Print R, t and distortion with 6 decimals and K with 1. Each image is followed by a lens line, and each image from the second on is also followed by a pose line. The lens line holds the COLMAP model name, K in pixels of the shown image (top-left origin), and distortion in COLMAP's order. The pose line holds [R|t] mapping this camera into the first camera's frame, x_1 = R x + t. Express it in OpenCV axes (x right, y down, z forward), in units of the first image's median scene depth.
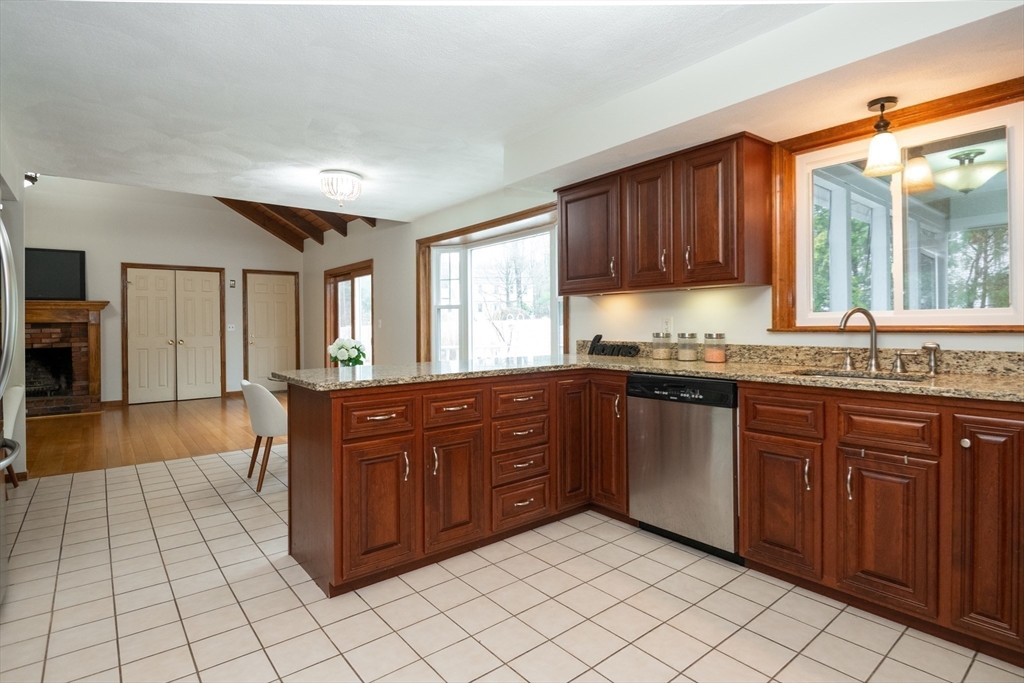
lens RADIAL K [[500.5, 0, 508.6], [0, 500.5, 336.8], [0, 0, 1]] dist [0.027961, -0.032805]
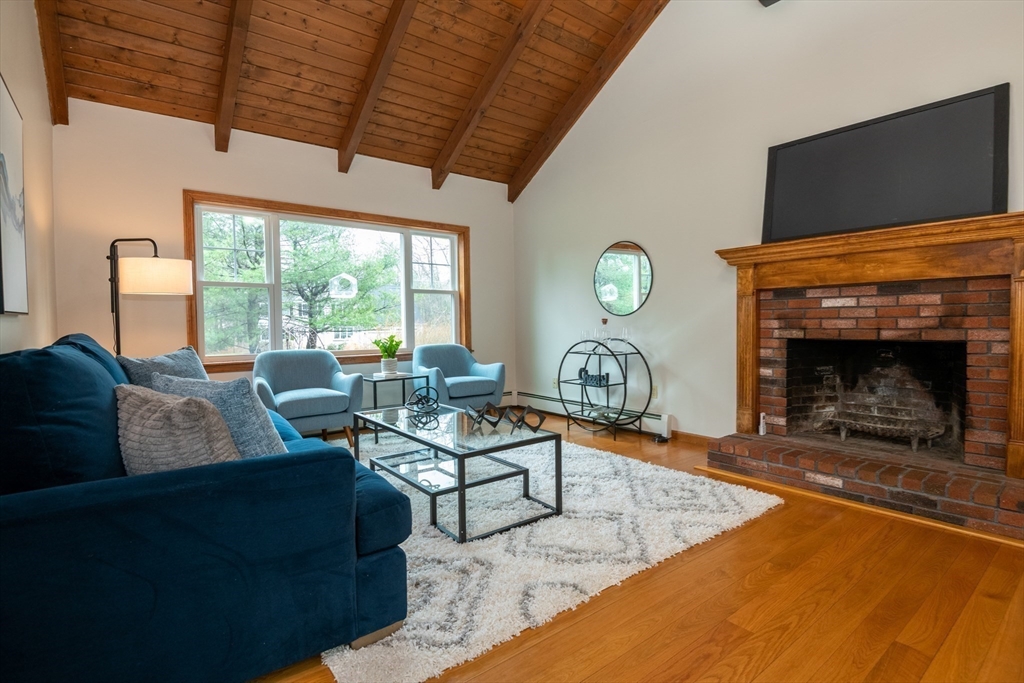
lens RADIAL K [[500.5, 0, 508.6], [0, 500.5, 336.8], [0, 0, 1]] dist [0.027961, -0.032805]
pose [[-0.020403, 0.036909, -0.999110, -0.471597], [-0.010761, 0.999252, 0.037134, 0.006790], [0.999734, 0.011509, -0.019990, 0.645733]]
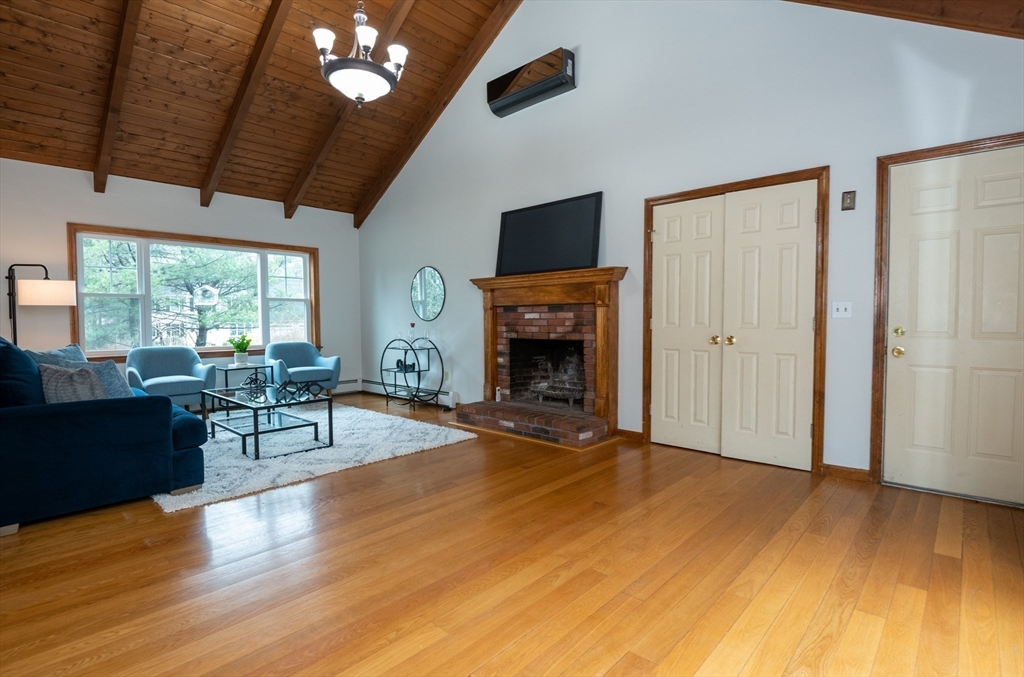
lens RADIAL K [[501.4, 0, 512.0], [0, 501.4, 338.5], [0, 0, 1]] dist [0.001643, -0.015332]
pose [[0.149377, 0.047052, -0.987660, -0.223773], [-0.018653, 0.998823, 0.044763, -0.009535], [0.988604, 0.011736, 0.150079, 0.796881]]
